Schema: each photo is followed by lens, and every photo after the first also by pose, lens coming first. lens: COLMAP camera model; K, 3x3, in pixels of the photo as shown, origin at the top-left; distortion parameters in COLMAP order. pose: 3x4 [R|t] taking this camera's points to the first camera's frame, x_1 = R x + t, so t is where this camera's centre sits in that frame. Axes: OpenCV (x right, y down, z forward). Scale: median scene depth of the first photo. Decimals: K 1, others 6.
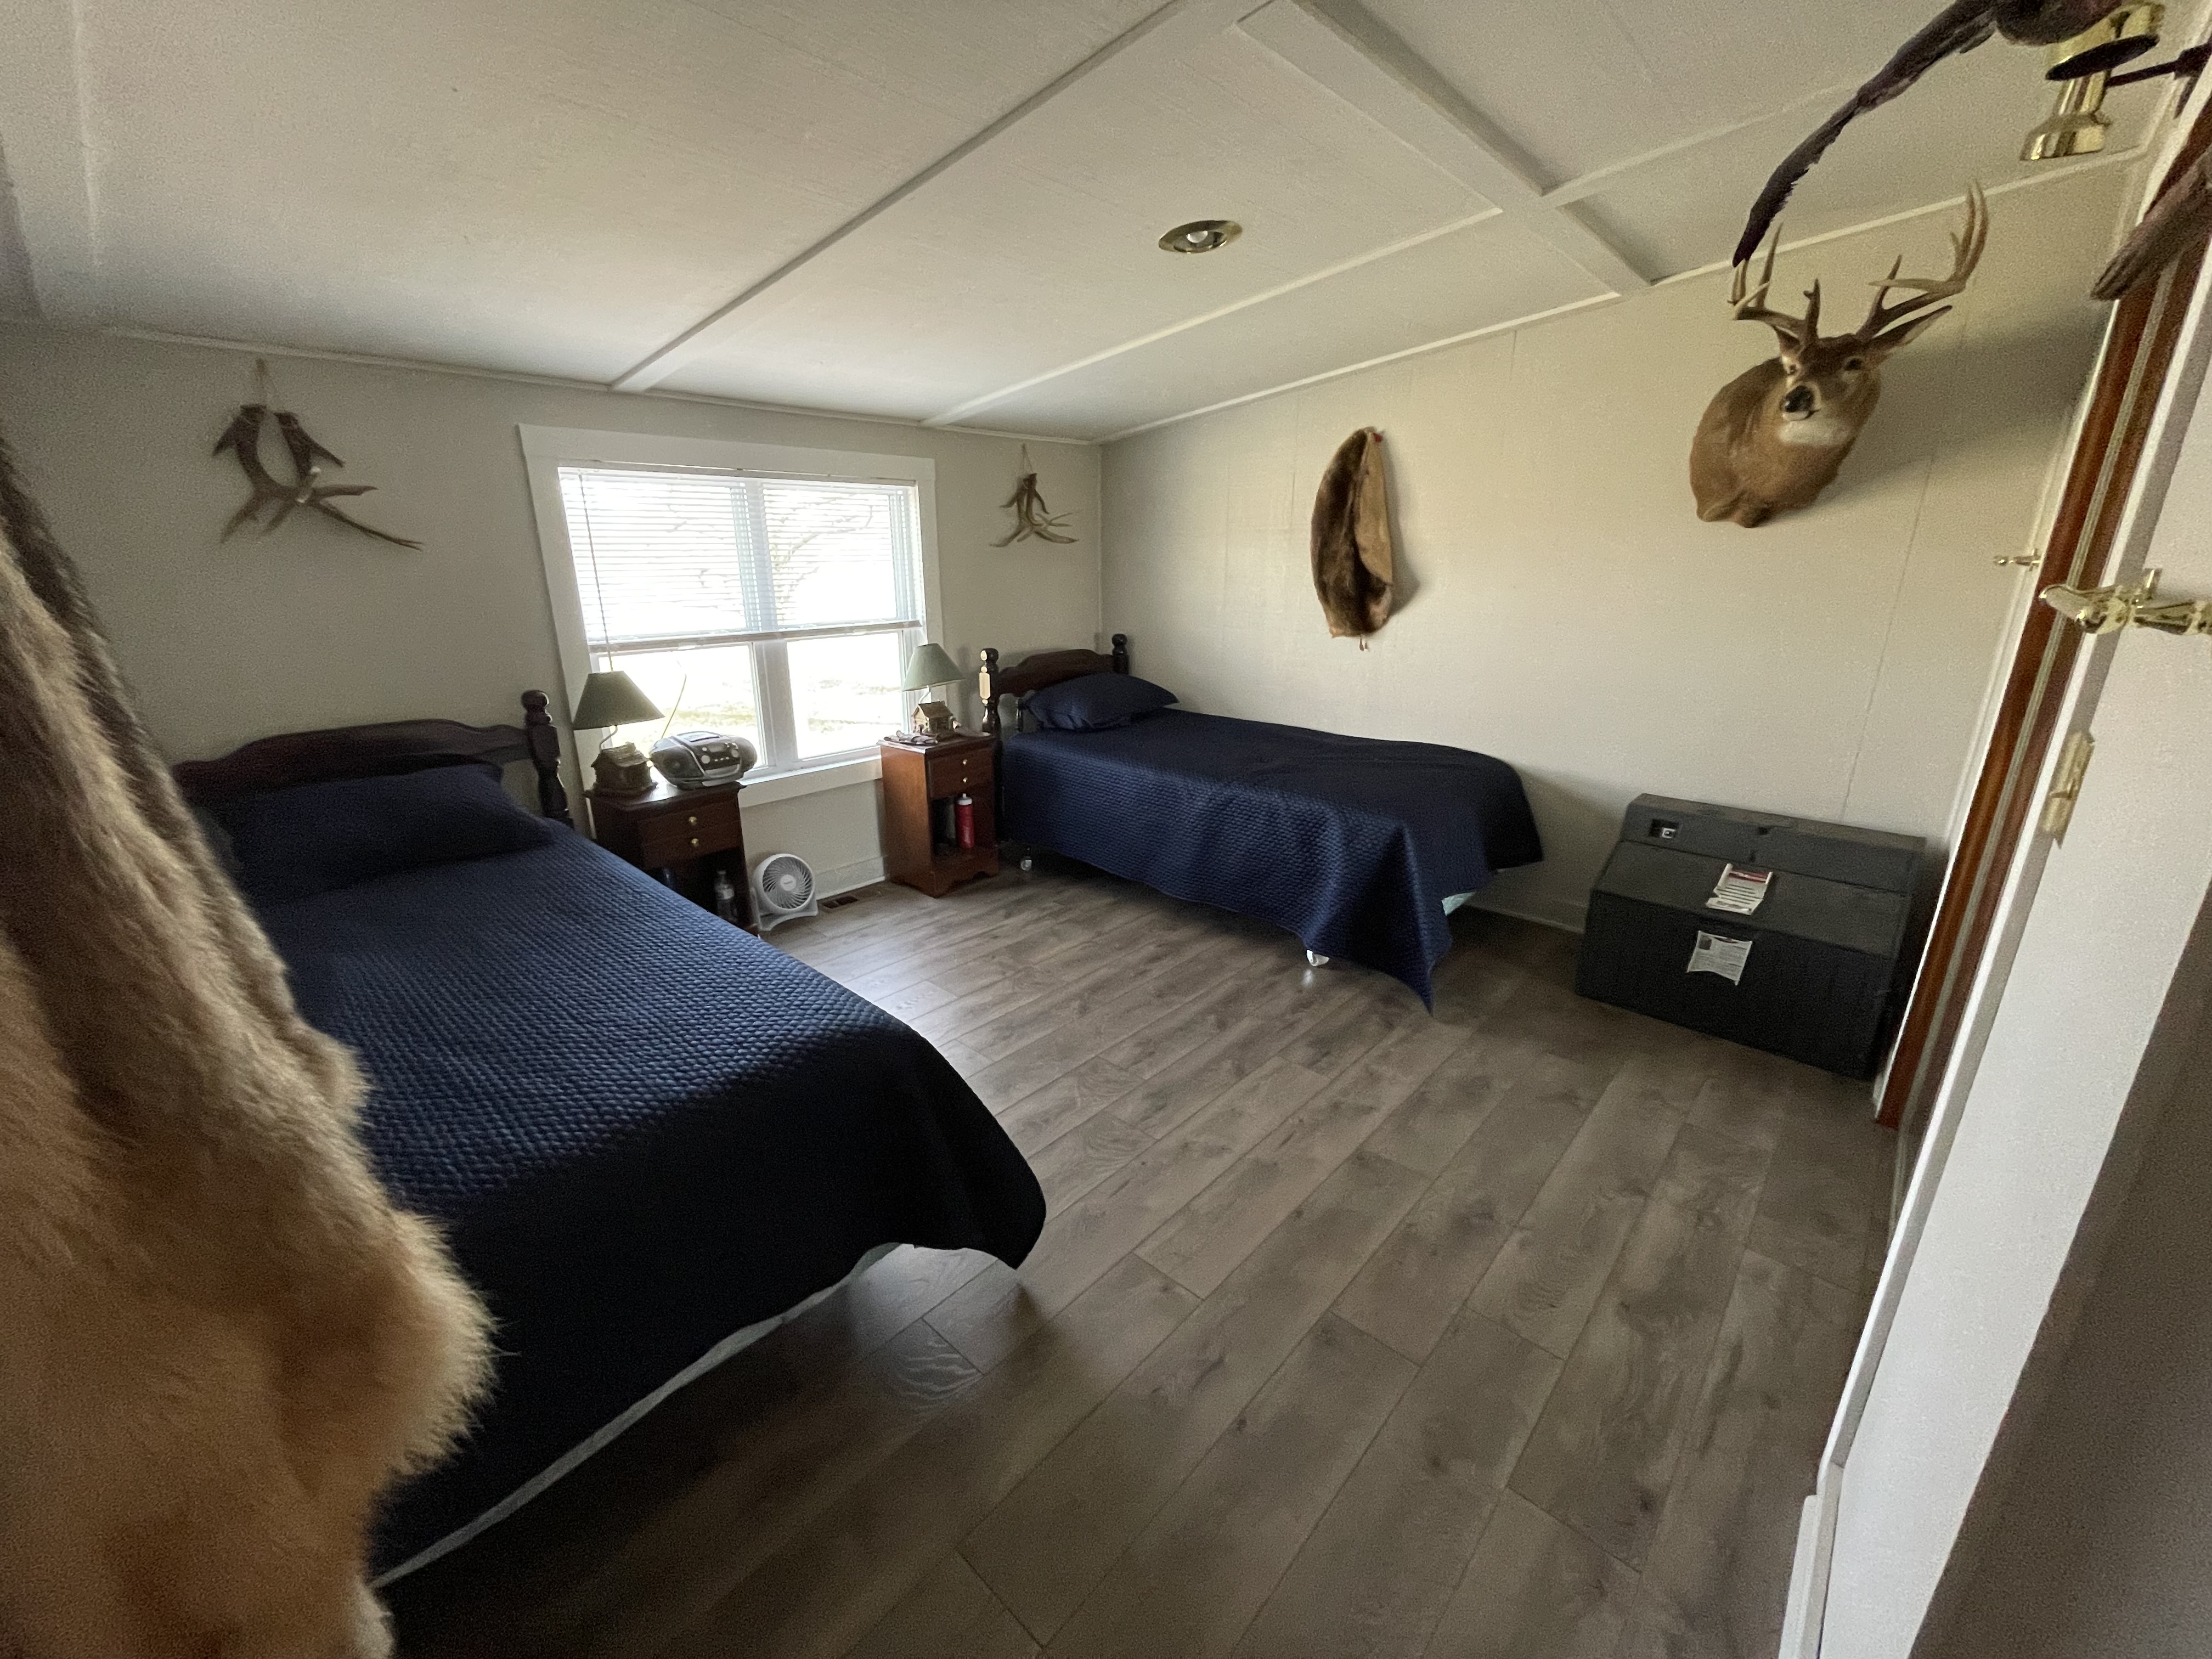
lens RADIAL K [[900.7, 0, 1110.0], [0, 900.7, 828.9], [0, 0, 1]] dist [-0.000906, -0.000128]
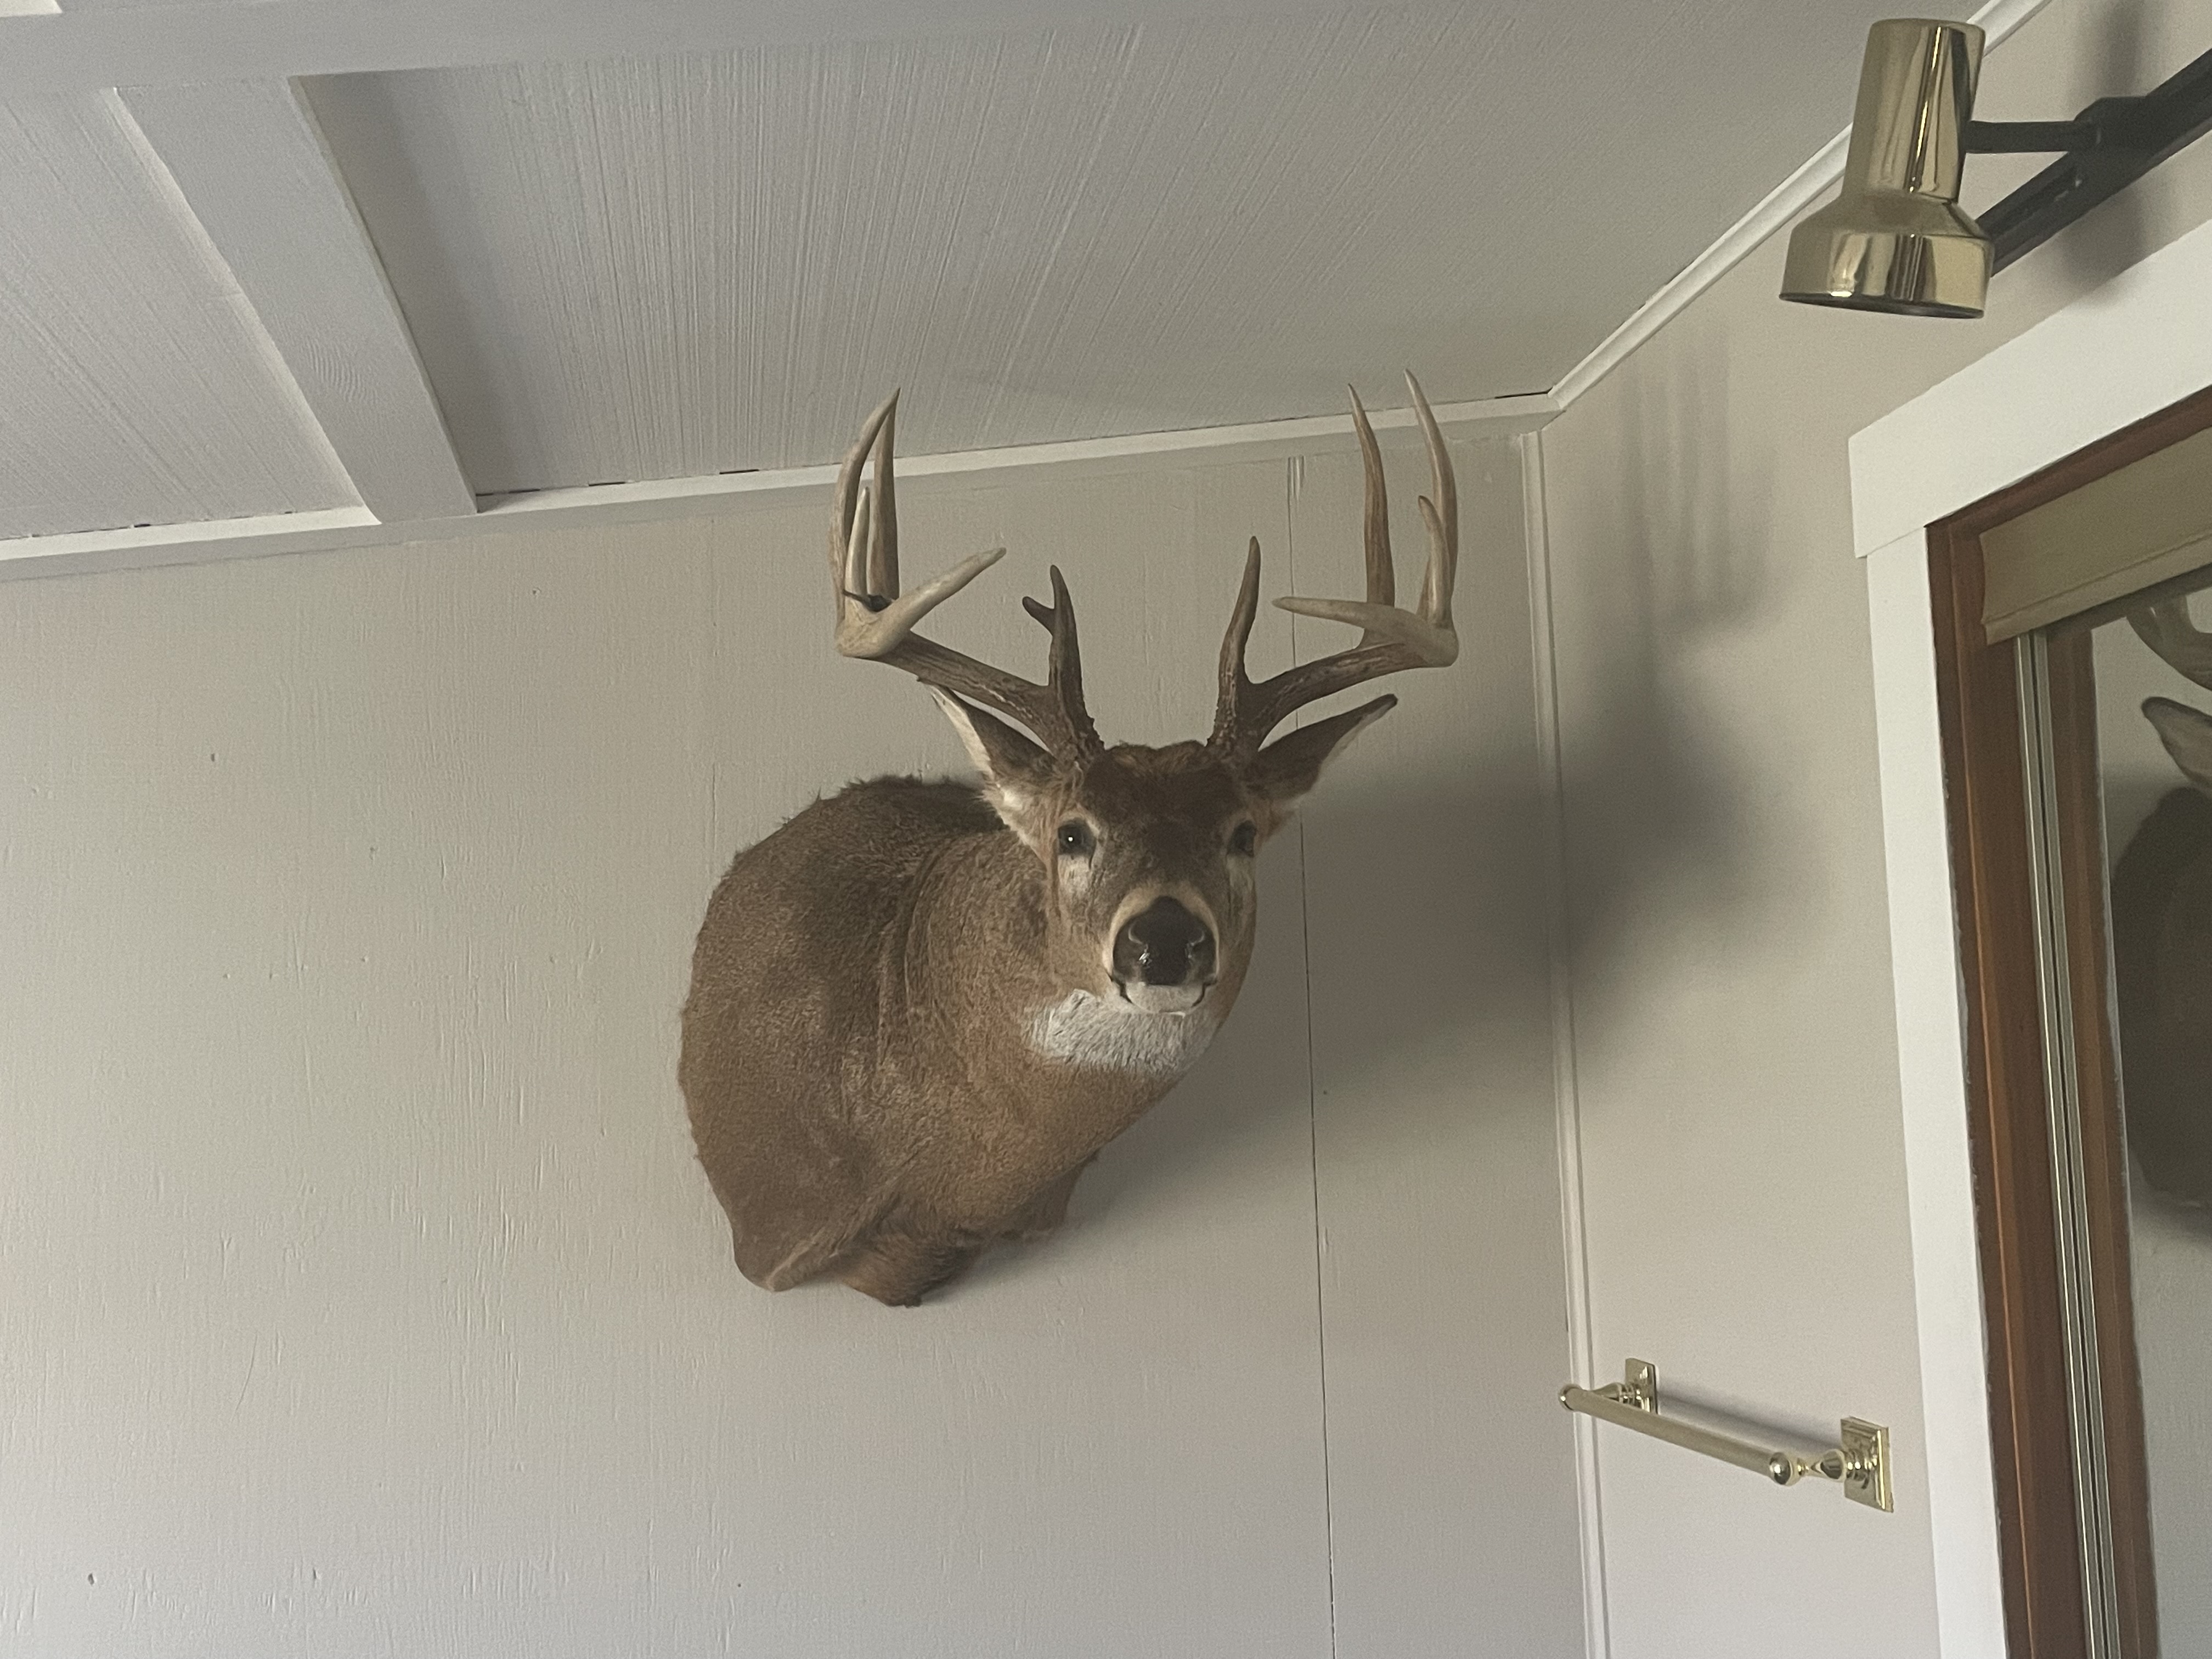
lens RADIAL K [[2454.8, 0, 1107.1], [0, 2454.8, 829.8], [0, 0, 1]] dist [0.143872, 0.000000]
pose [[0.630405, 0.060342, 0.773917, 0.148495], [0.263205, 0.921301, -0.286231, -0.272823], [-0.730282, 0.384141, 0.564911, 0.523752]]
